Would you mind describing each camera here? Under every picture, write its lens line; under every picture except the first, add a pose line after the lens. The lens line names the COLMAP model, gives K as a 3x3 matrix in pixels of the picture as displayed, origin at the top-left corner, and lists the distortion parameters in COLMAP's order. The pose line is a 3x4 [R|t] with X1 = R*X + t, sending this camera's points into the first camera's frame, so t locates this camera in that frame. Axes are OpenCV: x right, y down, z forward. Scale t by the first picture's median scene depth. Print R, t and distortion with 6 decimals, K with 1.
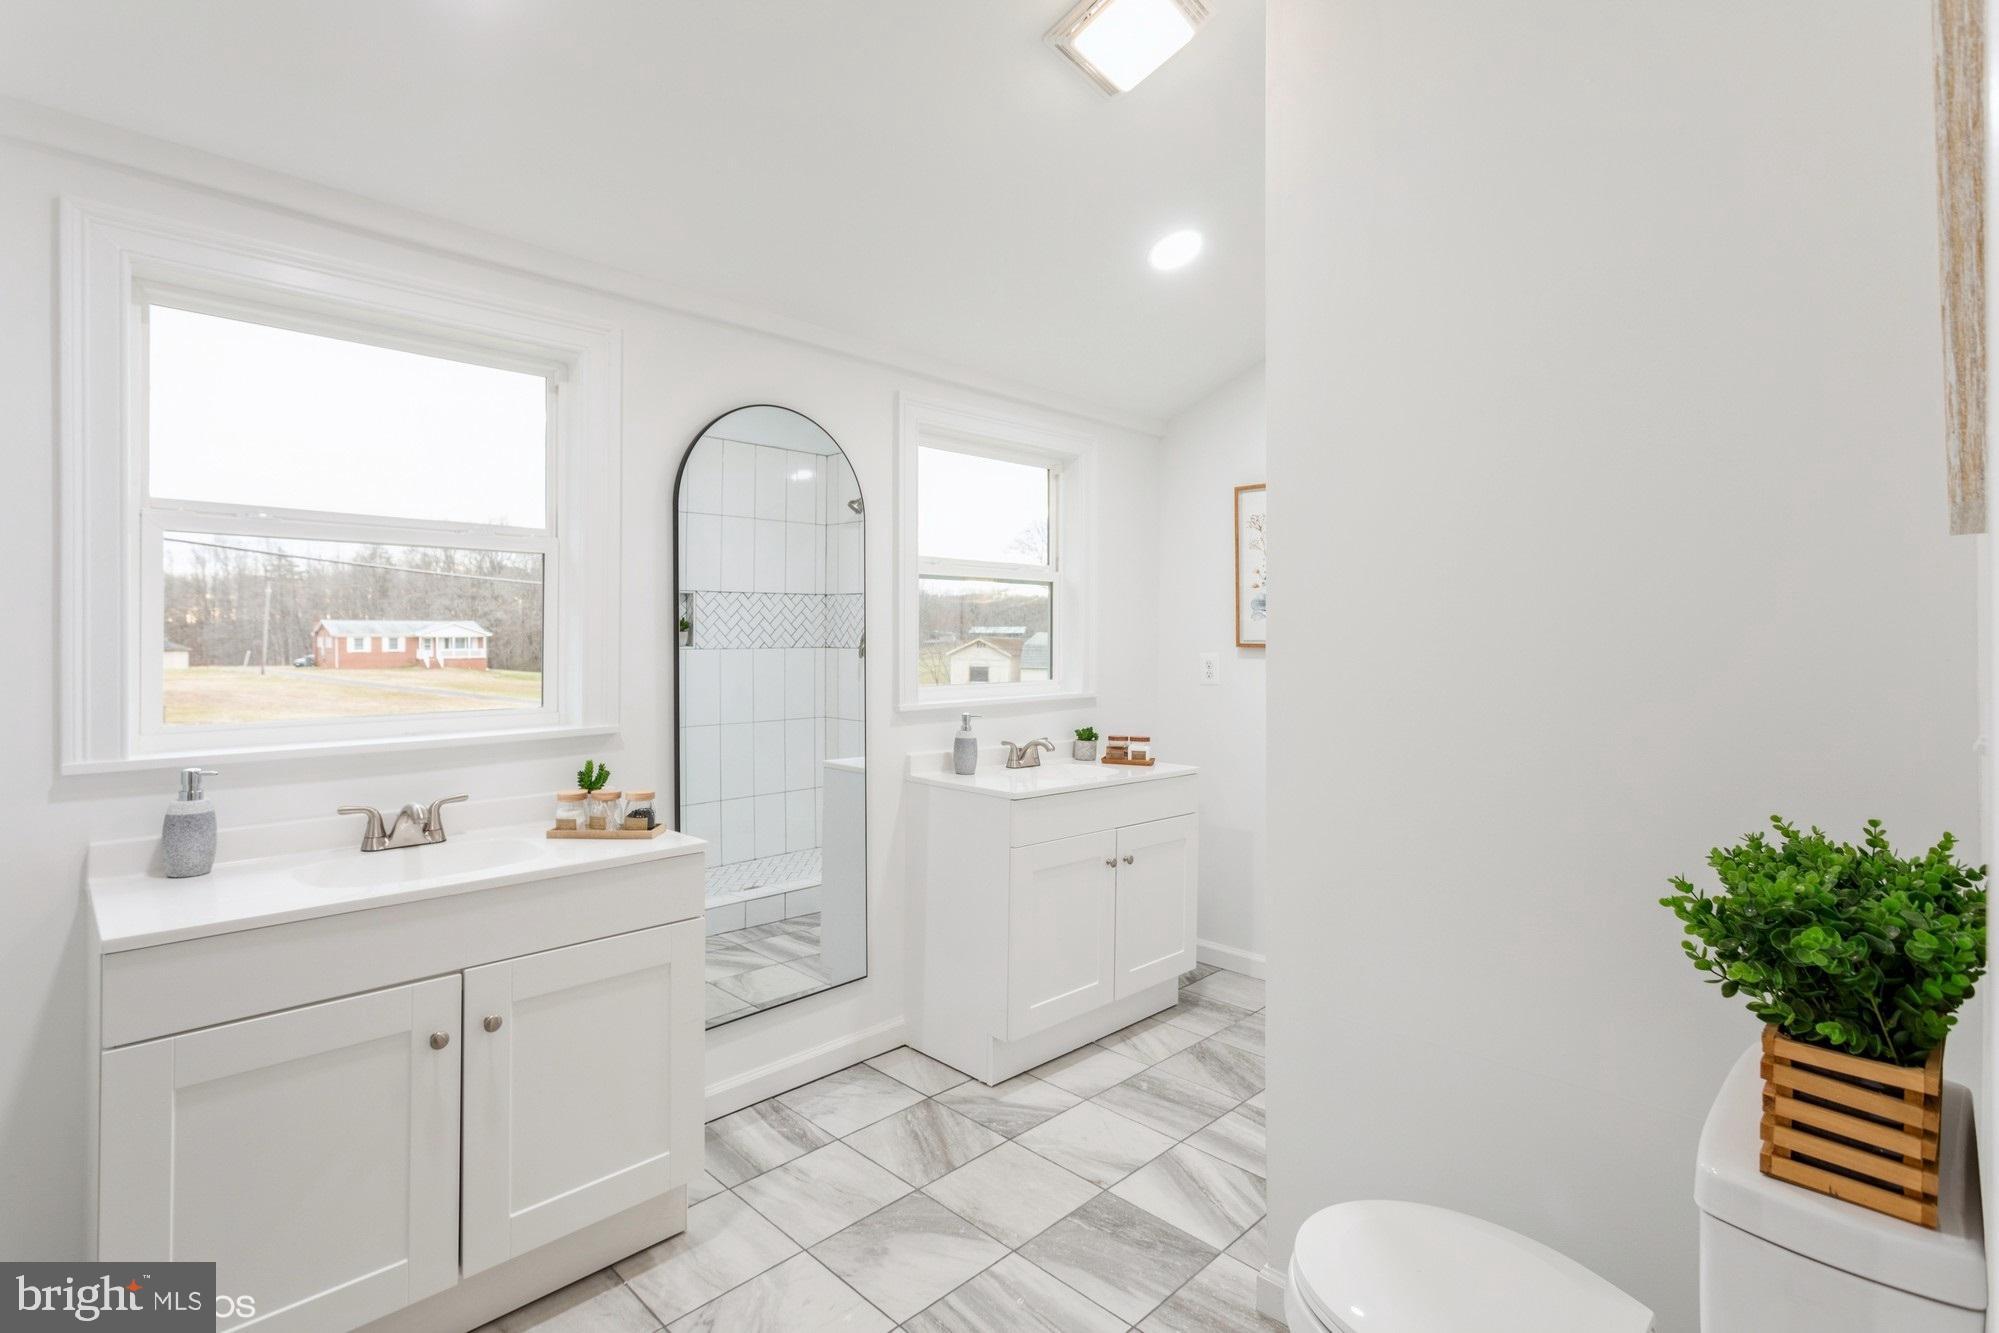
lens RADIAL K [[952.8, 0, 1006.2], [0, 952.8, 646.2], [0, 0, 1]] dist [0.001865, 0.000703]
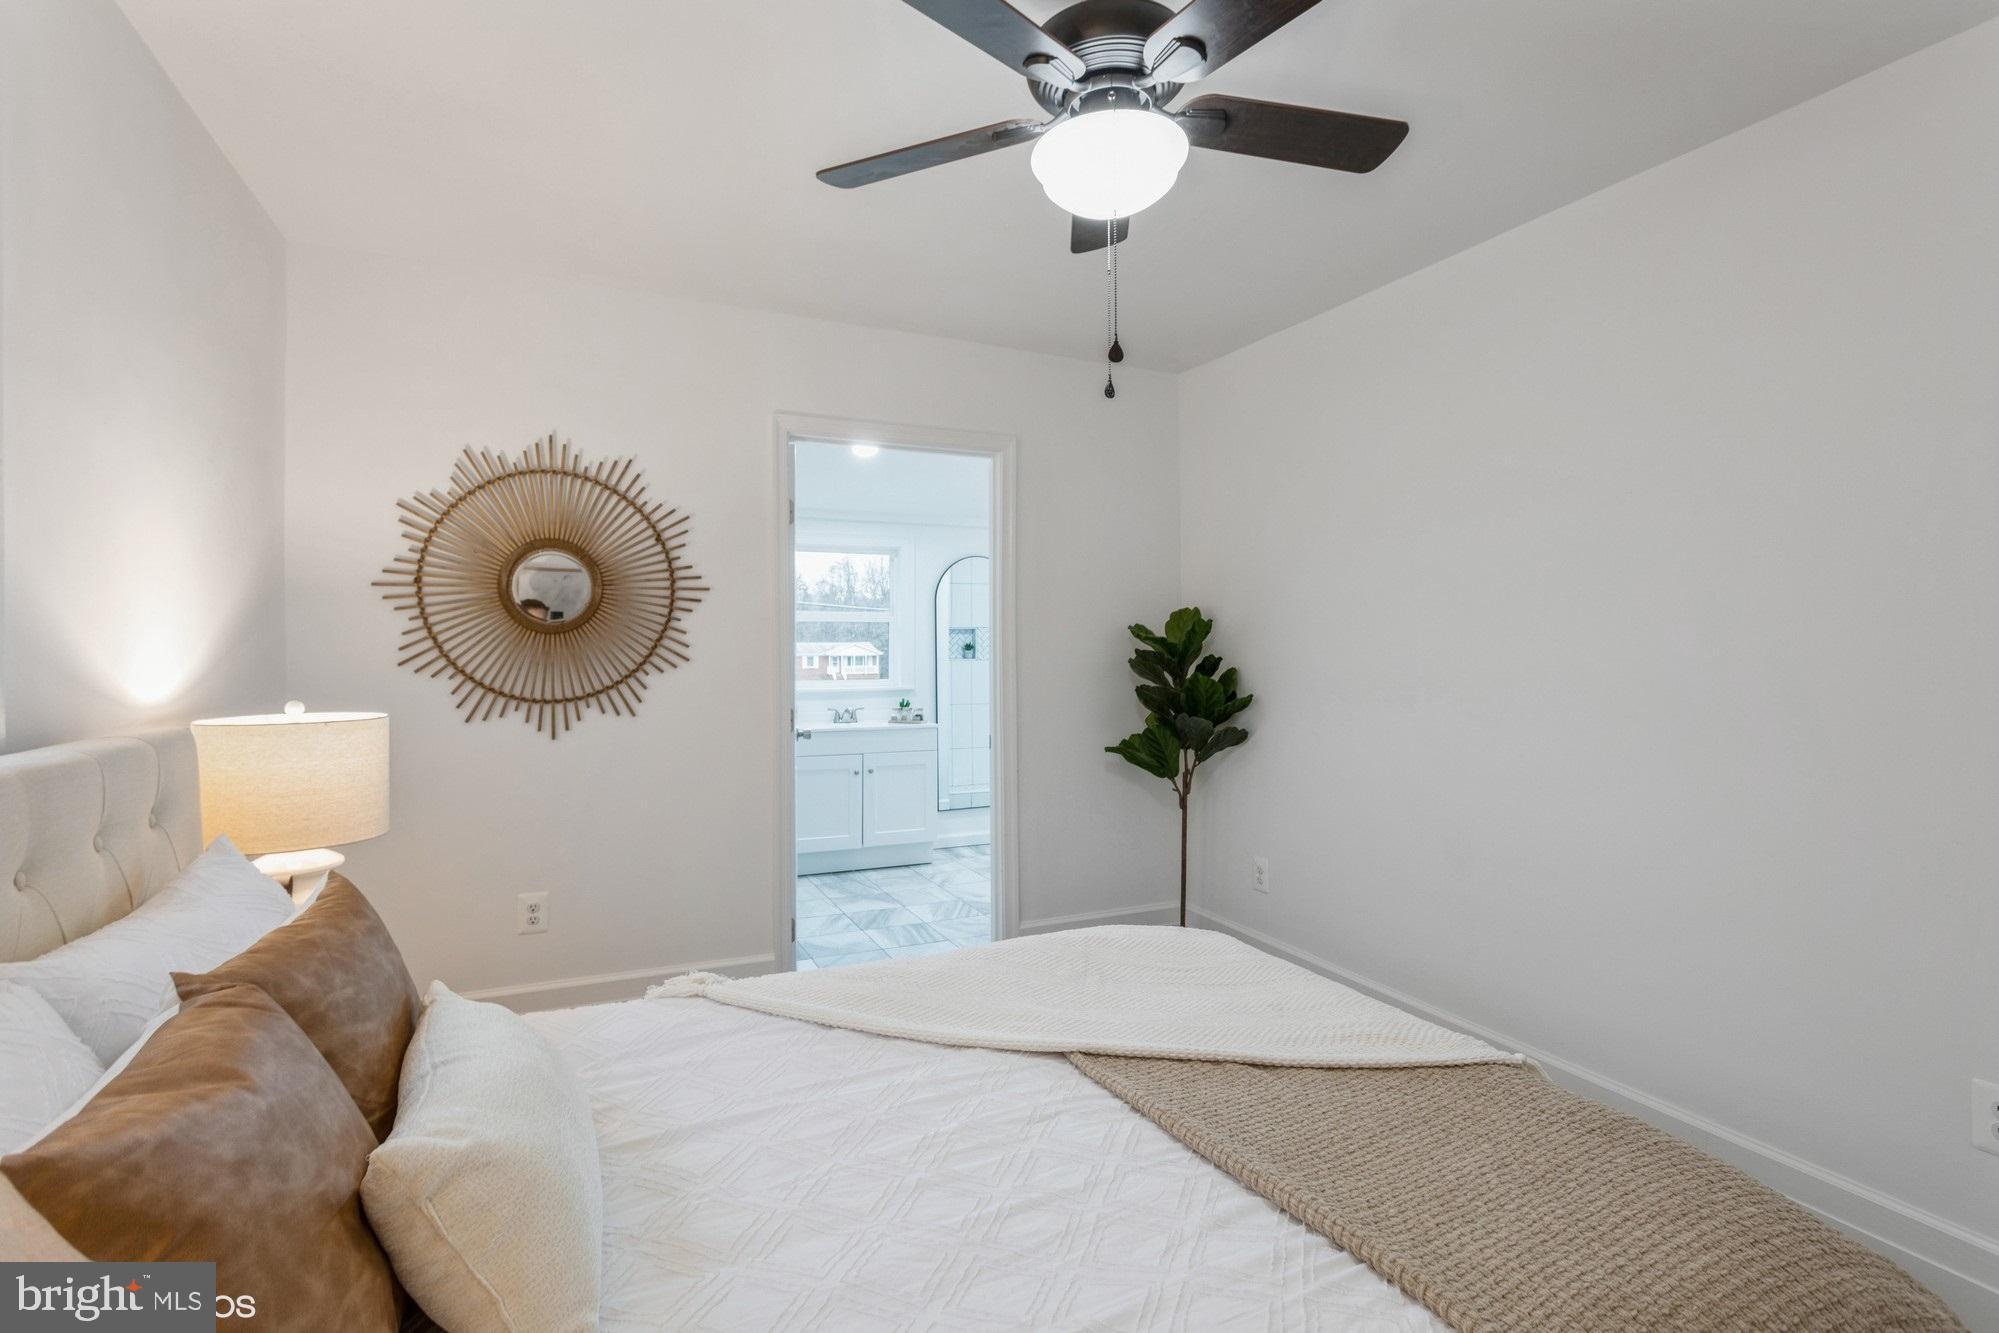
lens RADIAL K [[952.8, 0, 1006.2], [0, 952.8, 646.2], [0, 0, 1]] dist [0.001865, 0.000703]
pose [[0.933405, -0.010344, -0.358675, 0.789704], [0.004222, 0.999832, -0.017847, 0.021468], [0.358799, 0.015145, 0.933292, -1.393449]]
